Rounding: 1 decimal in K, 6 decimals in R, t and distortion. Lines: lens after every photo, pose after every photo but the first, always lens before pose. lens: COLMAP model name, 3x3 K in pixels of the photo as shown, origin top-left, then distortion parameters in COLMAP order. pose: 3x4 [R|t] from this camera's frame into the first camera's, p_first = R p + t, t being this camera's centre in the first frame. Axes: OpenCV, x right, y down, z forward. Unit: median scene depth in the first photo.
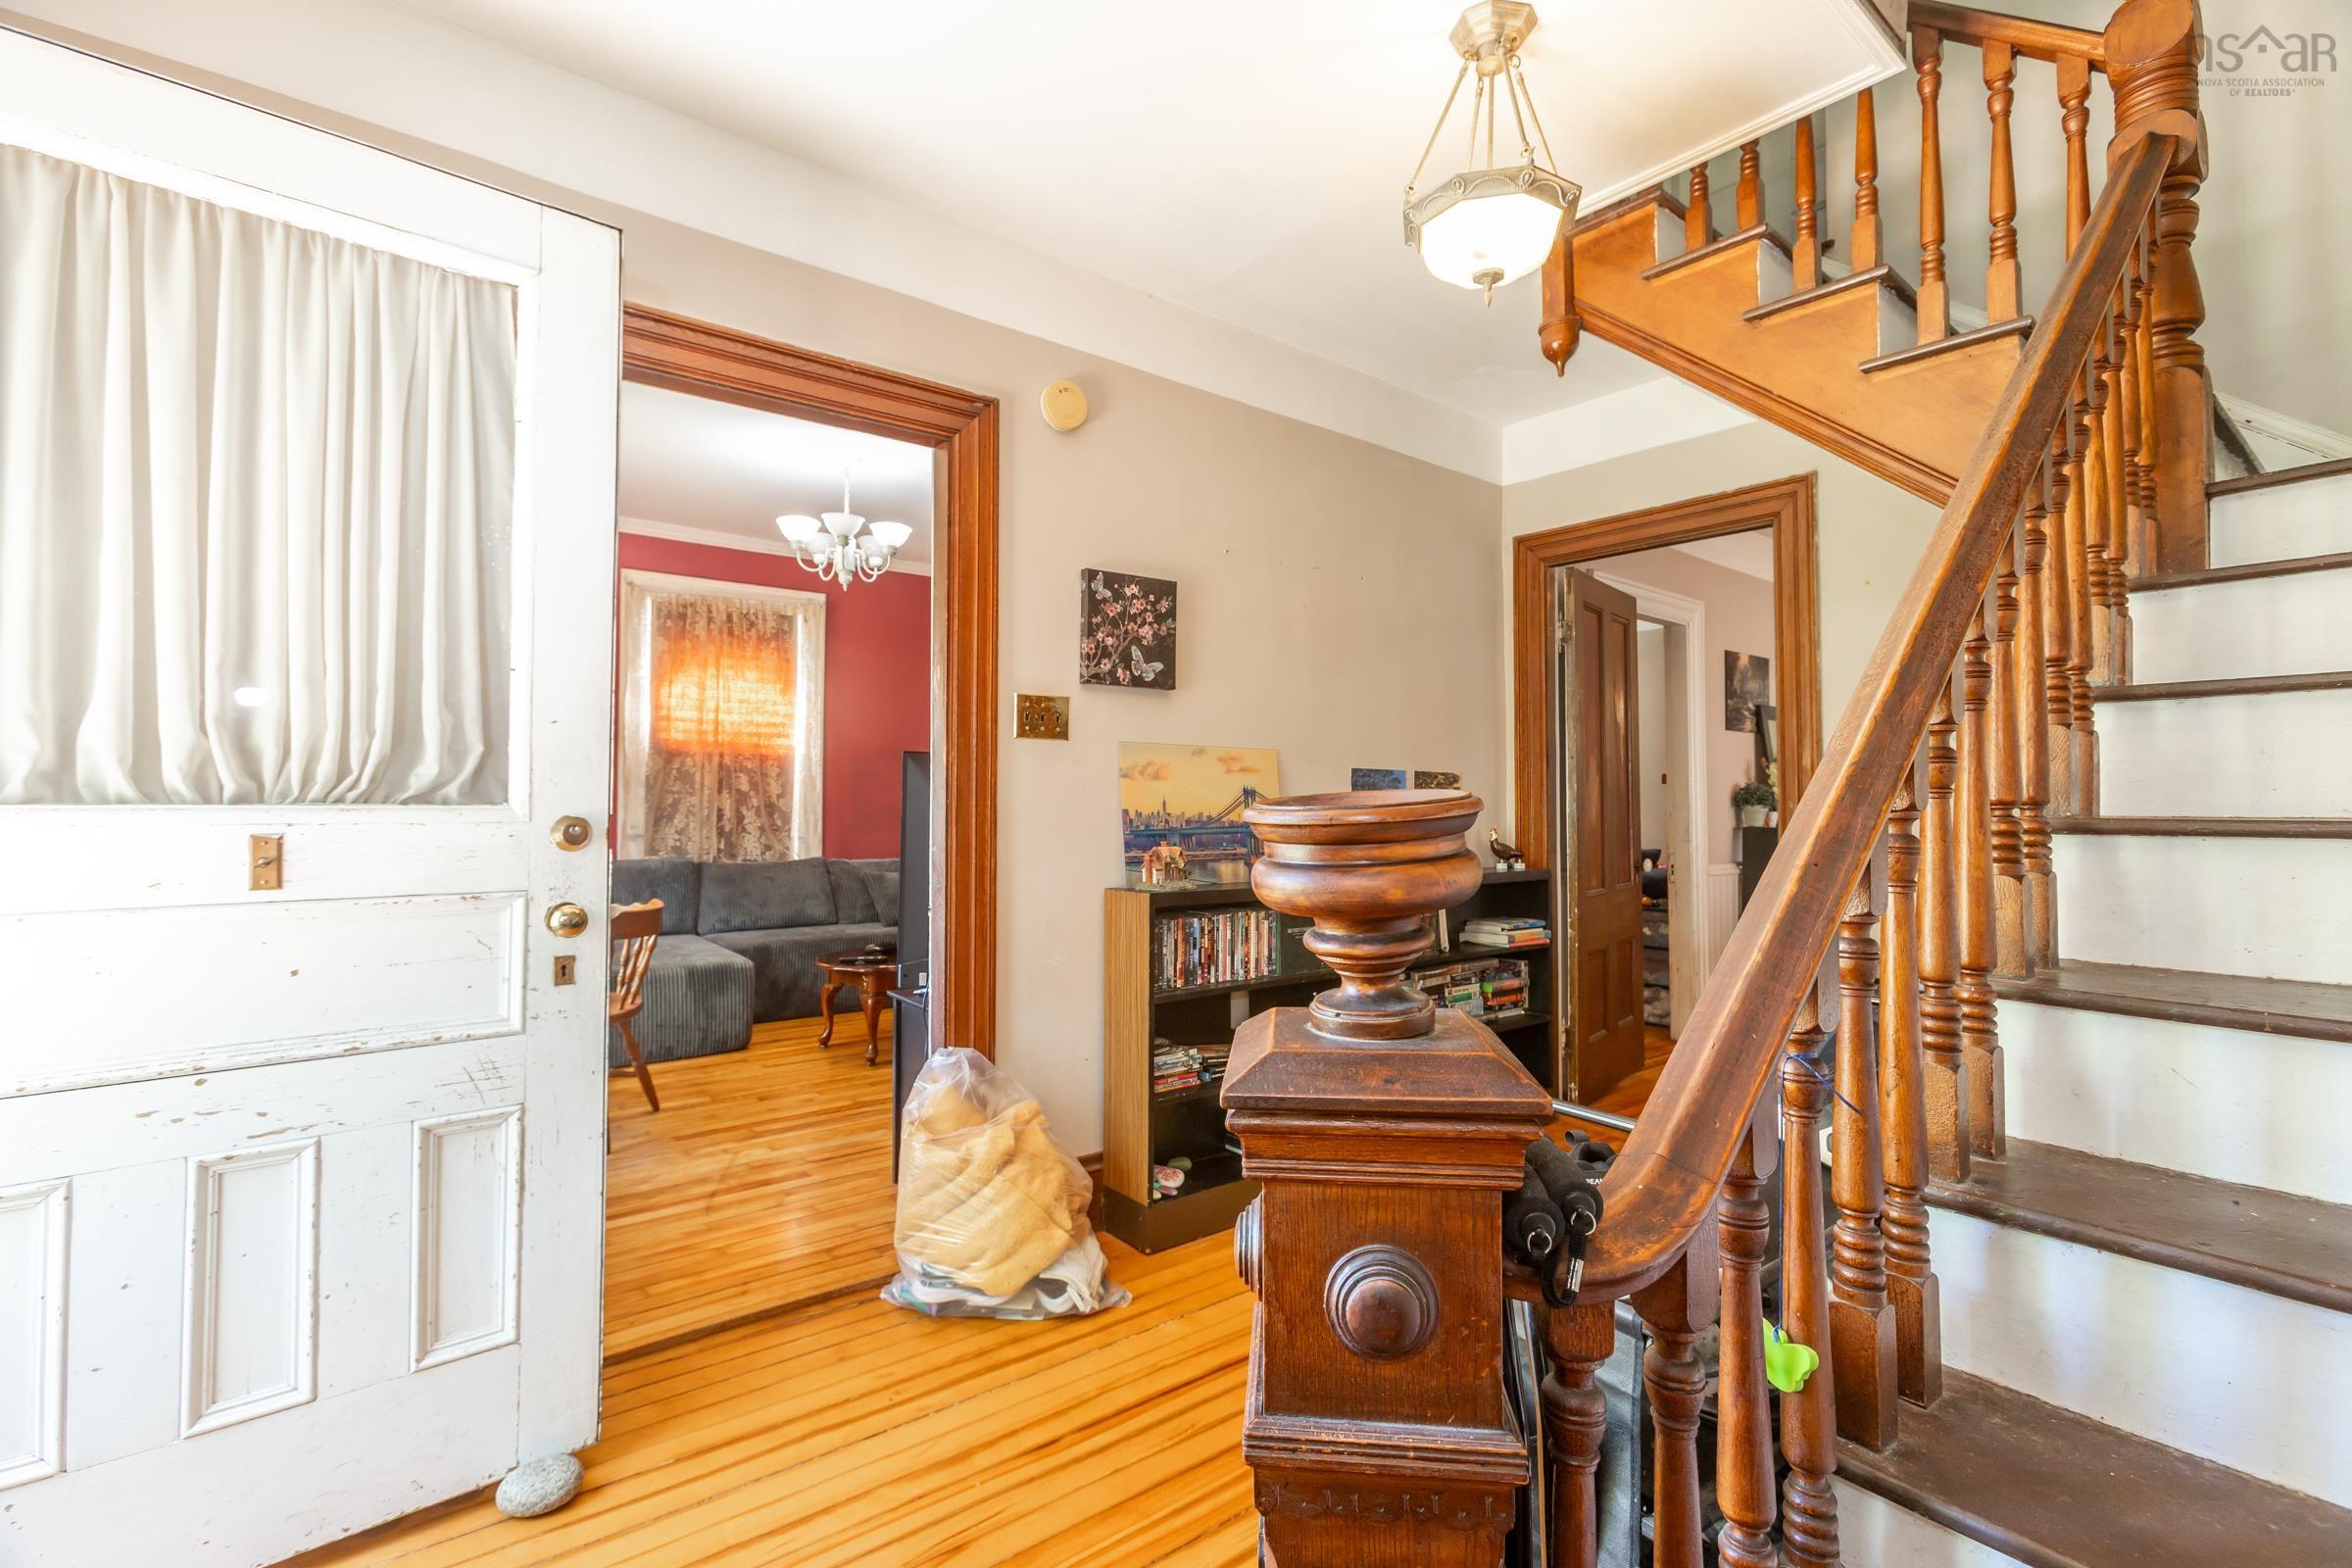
lens RADIAL K [[1030.2, 0, 1162.6], [0, 1030.2, 780.6], [0, 0, 1]] dist [-0.011207, 0.007391]
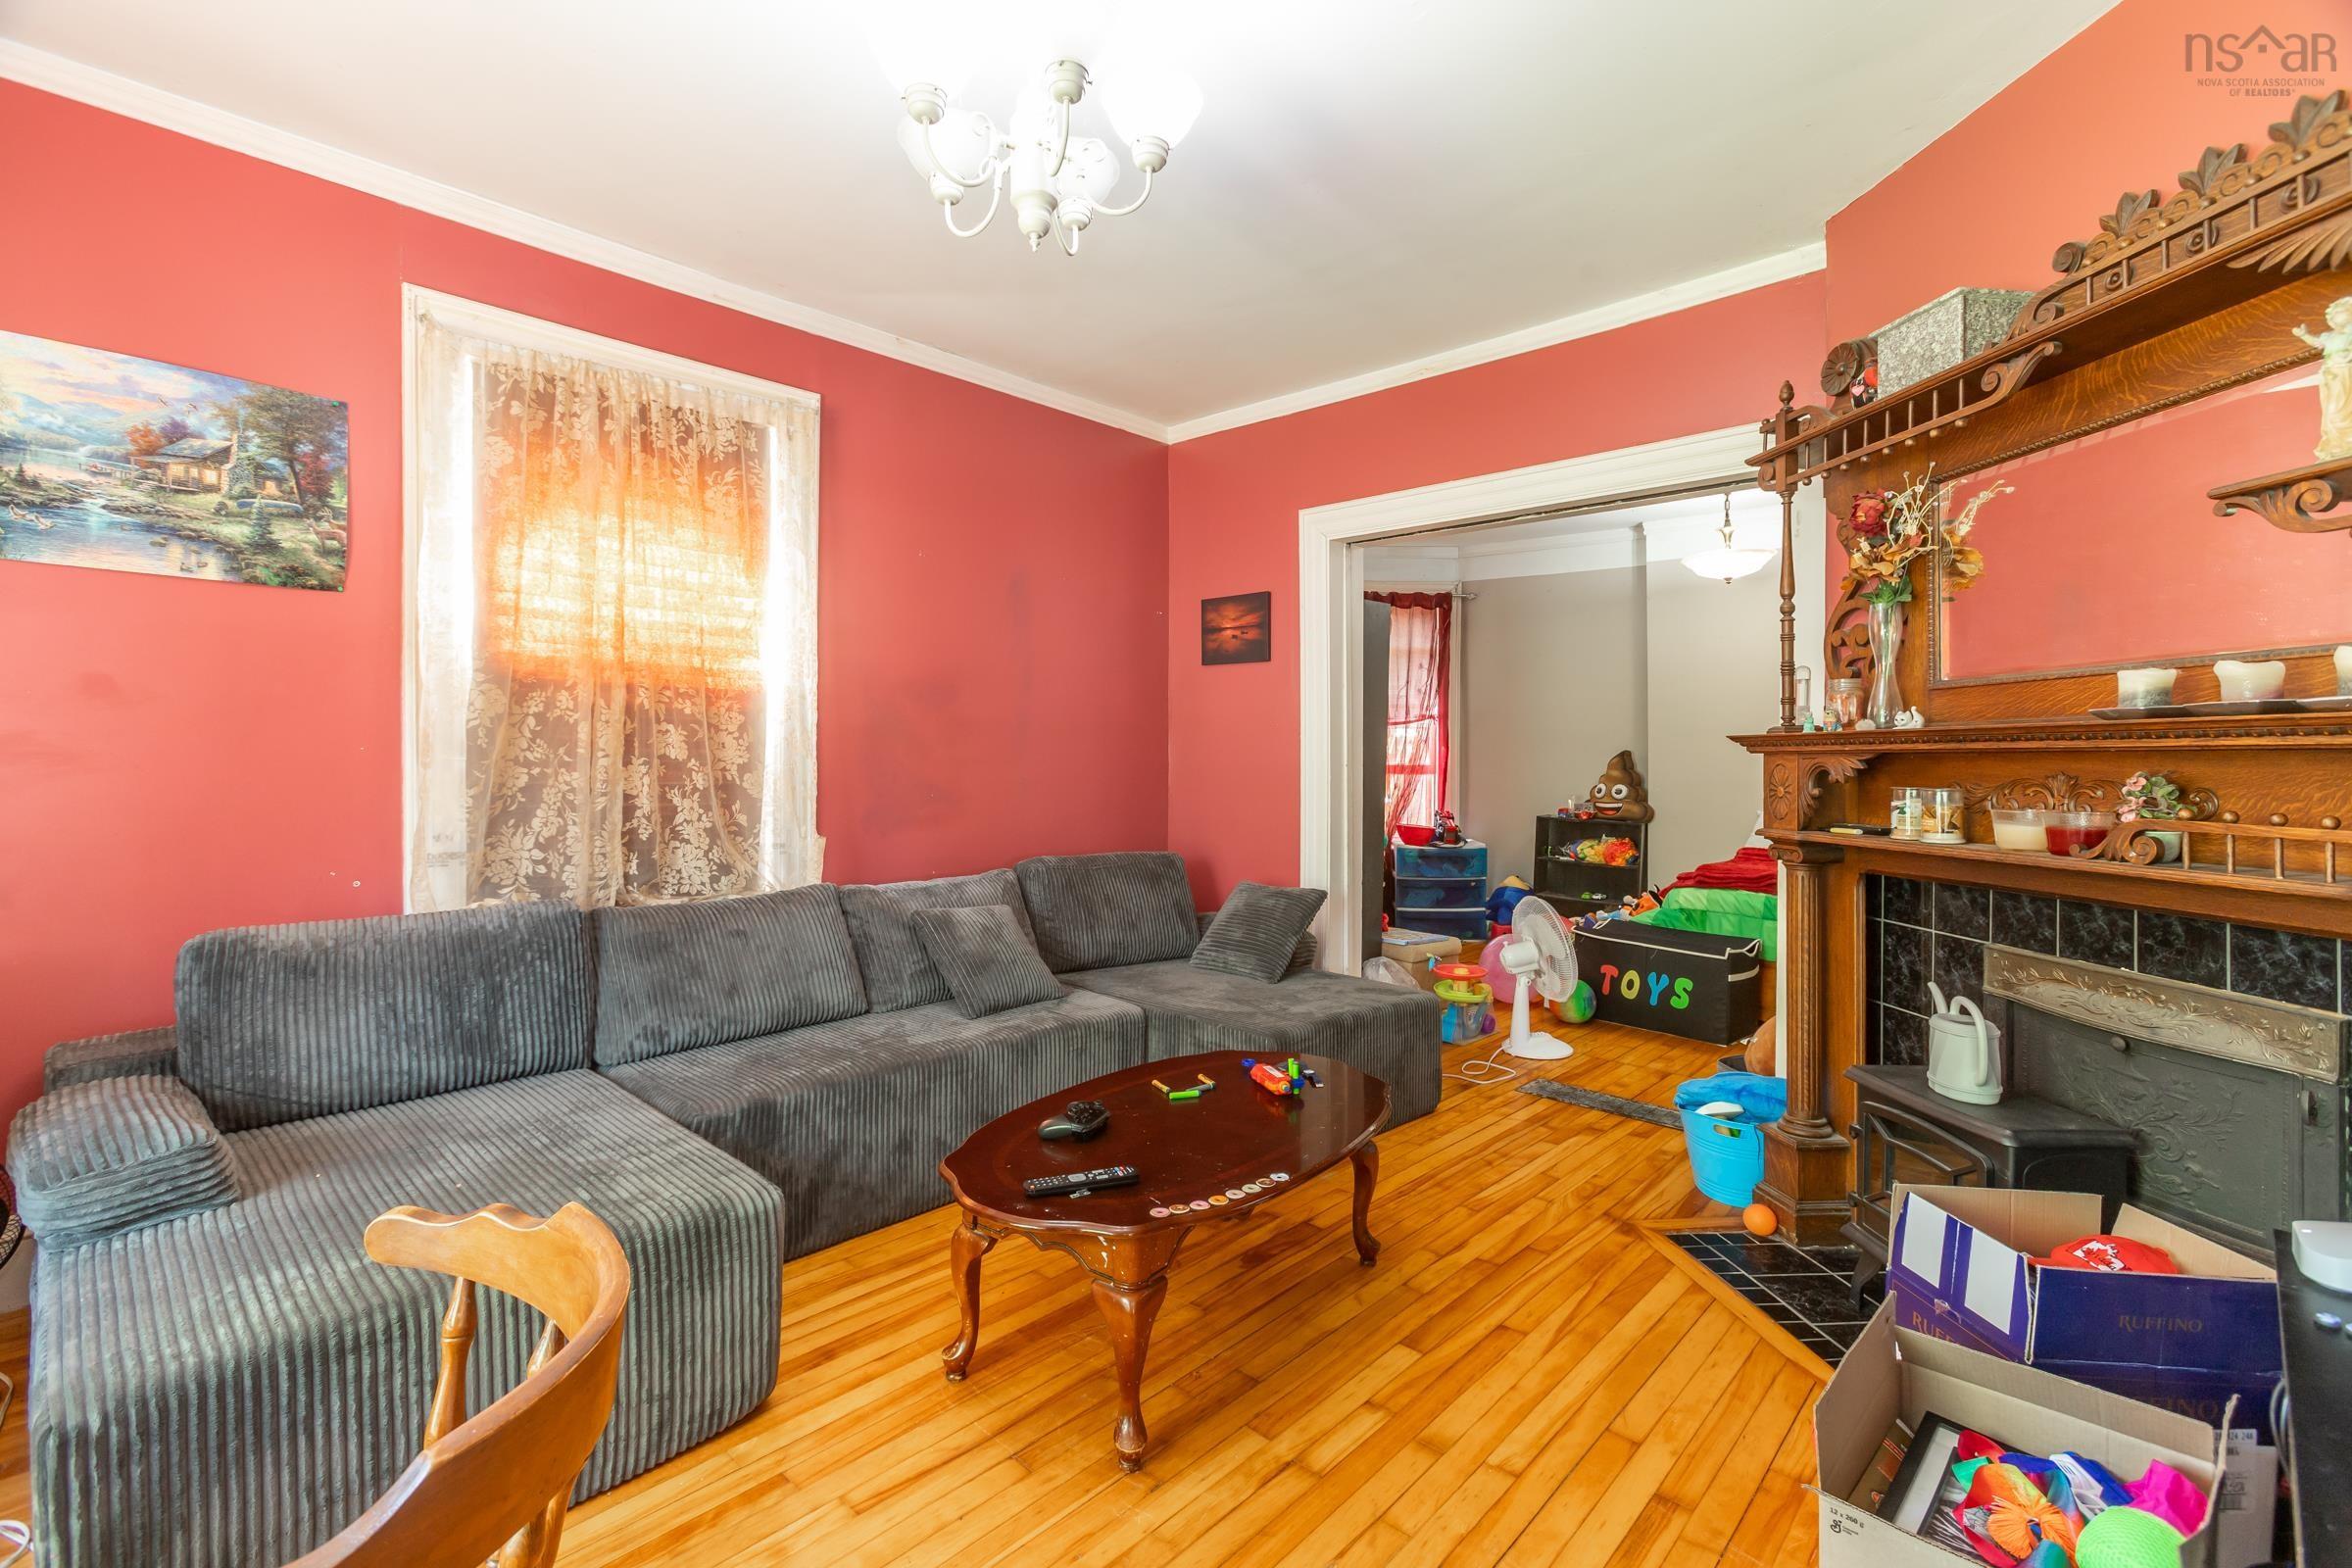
lens RADIAL K [[1043.3, 0, 1147.4], [0, 1043.3, 749.3], [0, 0, 1]] dist [0.000237, 0.030900]
pose [[0.990595, -0.004371, 0.136755, -0.251643], [0.003191, 0.999956, 0.008852, 0.001271], [-0.136787, -0.008332, 0.990565, 0.464912]]
